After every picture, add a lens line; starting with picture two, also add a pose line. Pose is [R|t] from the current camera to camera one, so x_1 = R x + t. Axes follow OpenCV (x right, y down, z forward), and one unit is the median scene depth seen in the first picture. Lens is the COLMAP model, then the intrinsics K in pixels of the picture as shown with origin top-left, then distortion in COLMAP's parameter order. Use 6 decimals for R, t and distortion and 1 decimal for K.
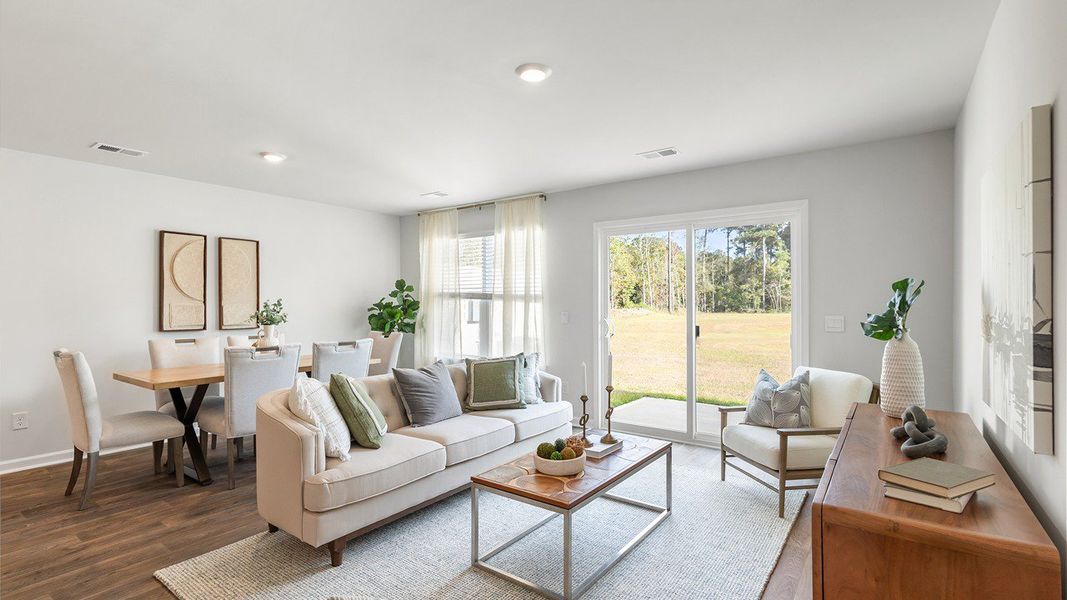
lens RADIAL K [[491.8, 0, 533.5], [0, 491.8, 300.0], [0, 0, 1]] dist [0.016005, -0.000351]
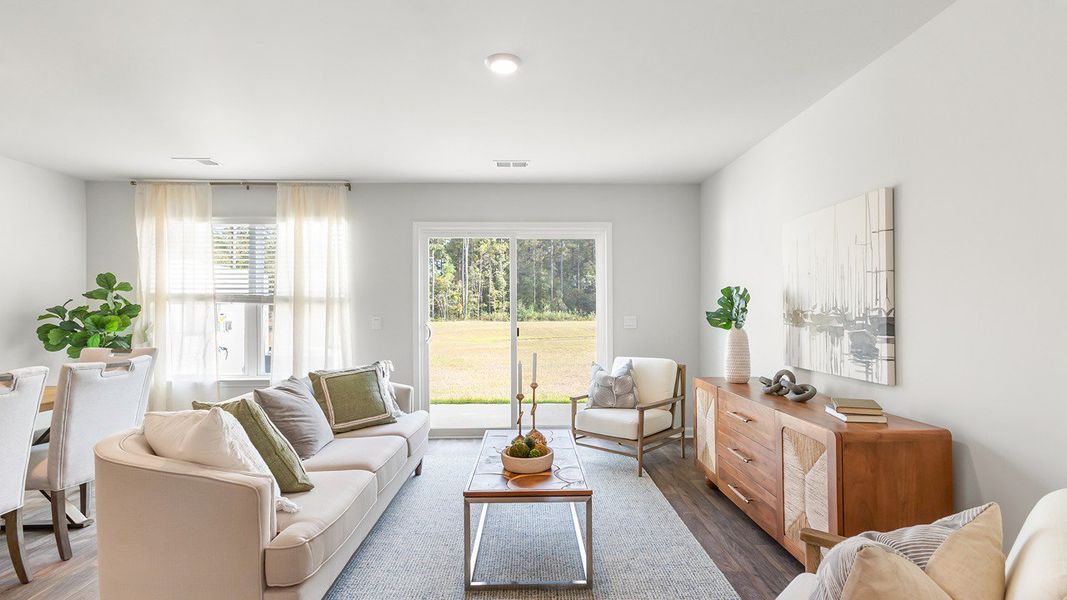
lens RADIAL K [[504.2, 0, 534.6], [0, 504.2, 309.1], [0, 0, 1]] dist [0.019412, 0.000011]
pose [[0.796837, 0.000651, 0.604193, -0.343345], [-0.000240, 1.000000, -0.000761, 0.013582], [-0.604194, 0.000462, 0.796837, 0.105901]]
